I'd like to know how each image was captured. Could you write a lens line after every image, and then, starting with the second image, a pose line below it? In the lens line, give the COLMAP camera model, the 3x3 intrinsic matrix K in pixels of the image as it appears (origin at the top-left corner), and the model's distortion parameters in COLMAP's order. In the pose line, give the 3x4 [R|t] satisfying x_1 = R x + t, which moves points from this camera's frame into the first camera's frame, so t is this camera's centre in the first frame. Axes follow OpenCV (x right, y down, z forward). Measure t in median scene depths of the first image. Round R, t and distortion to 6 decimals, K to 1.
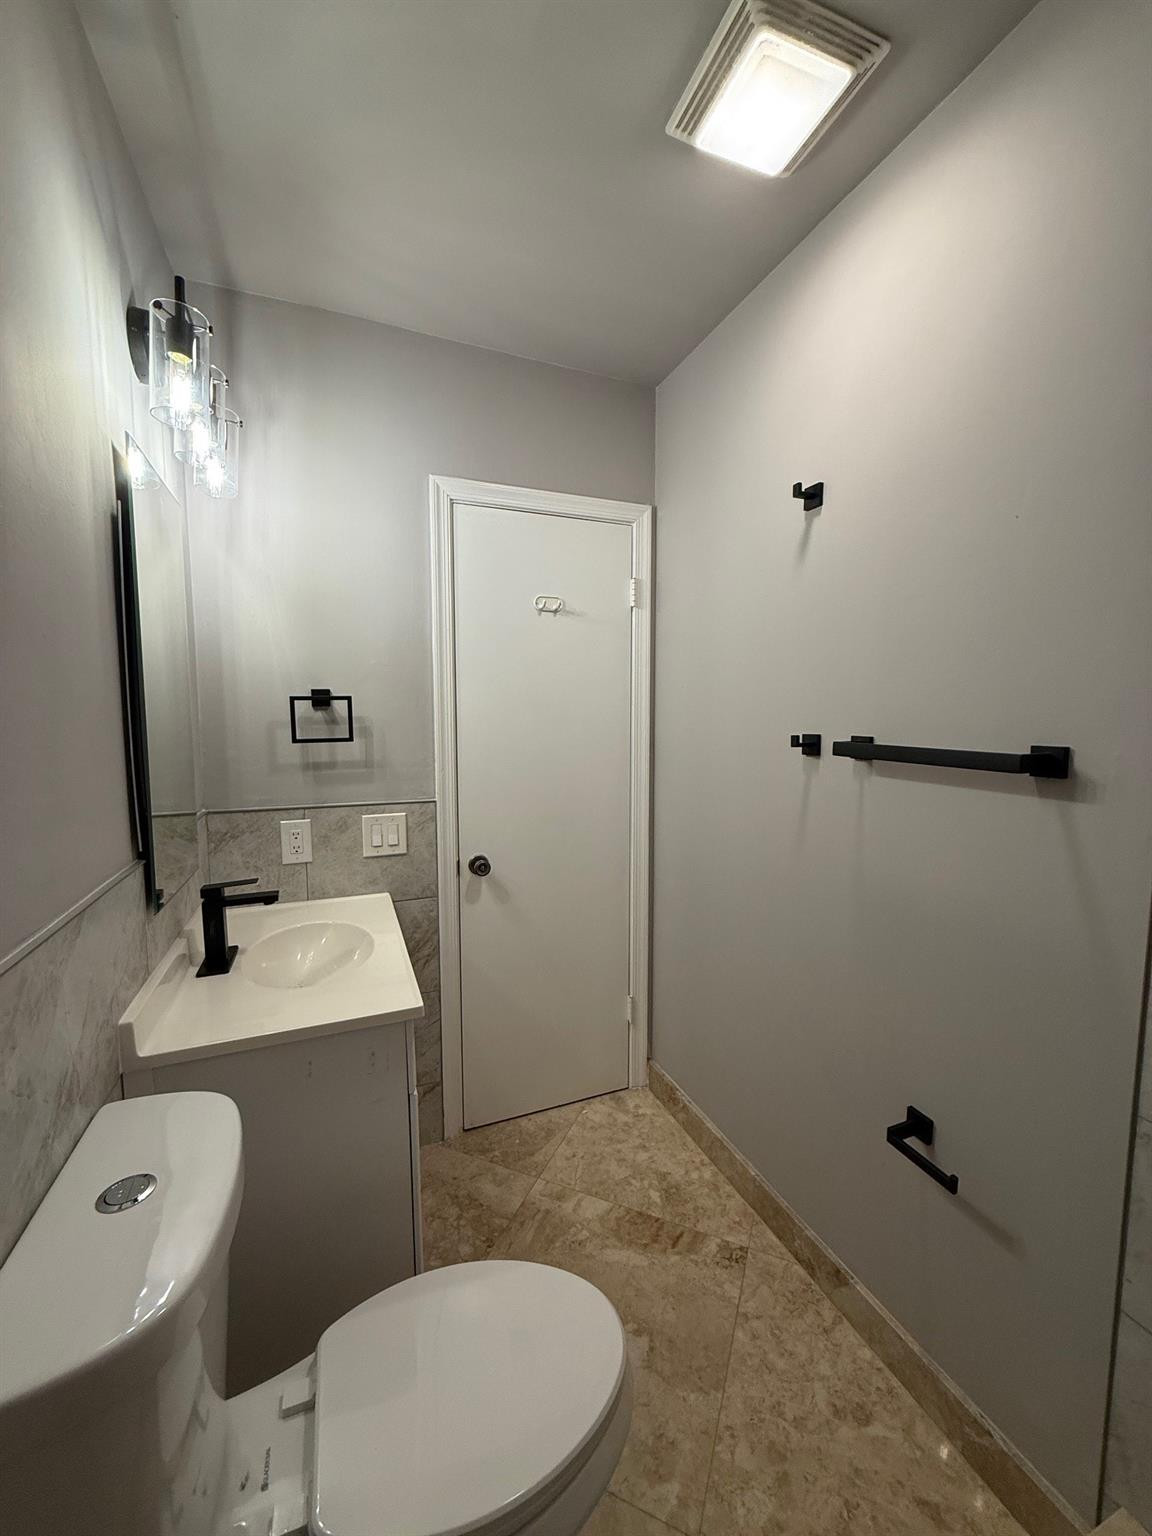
lens RADIAL K [[611.7, 0, 577.8], [0, 611.7, 764.0], [0, 0, 1]] dist [-0.001574, 0.001111]
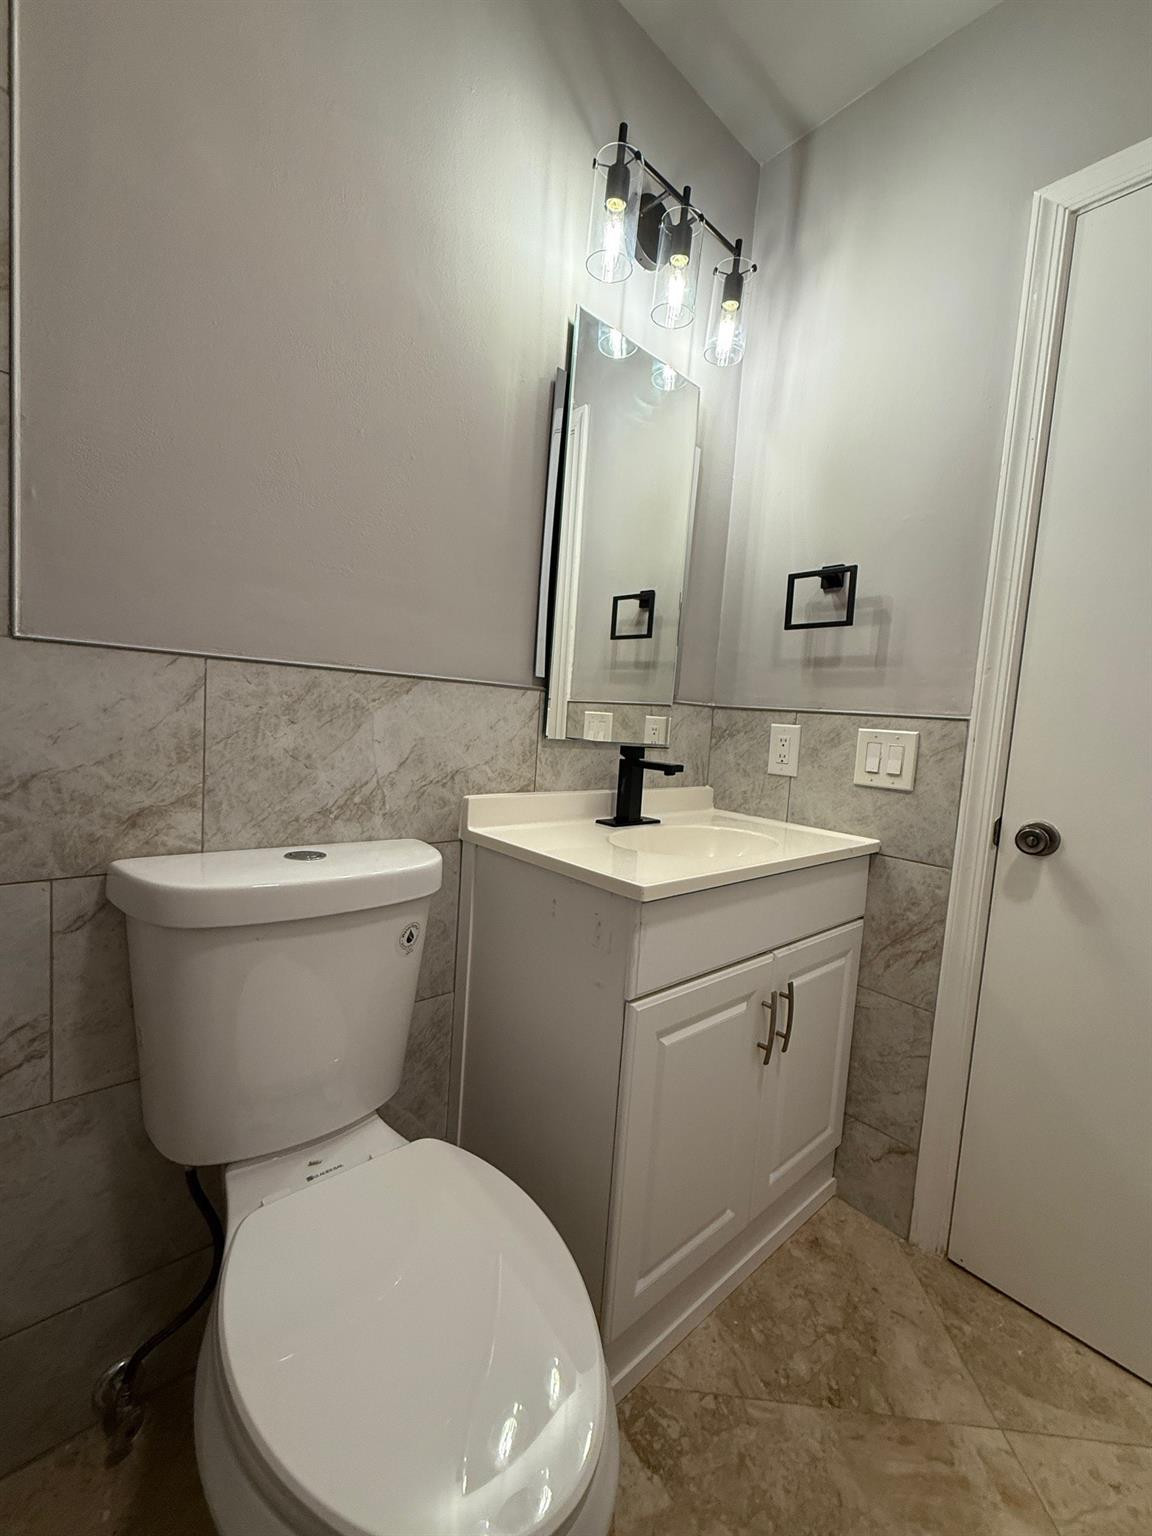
lens RADIAL K [[628.7, 0, 570.7], [0, 628.7, 765.8], [0, 0, 1]] dist [0.001158, 0.000299]
pose [[0.343460, 0.104867, -0.933294, 0.259366], [-0.149714, 0.987152, 0.055823, 0.142015], [0.927157, 0.120555, 0.354748, 0.404027]]
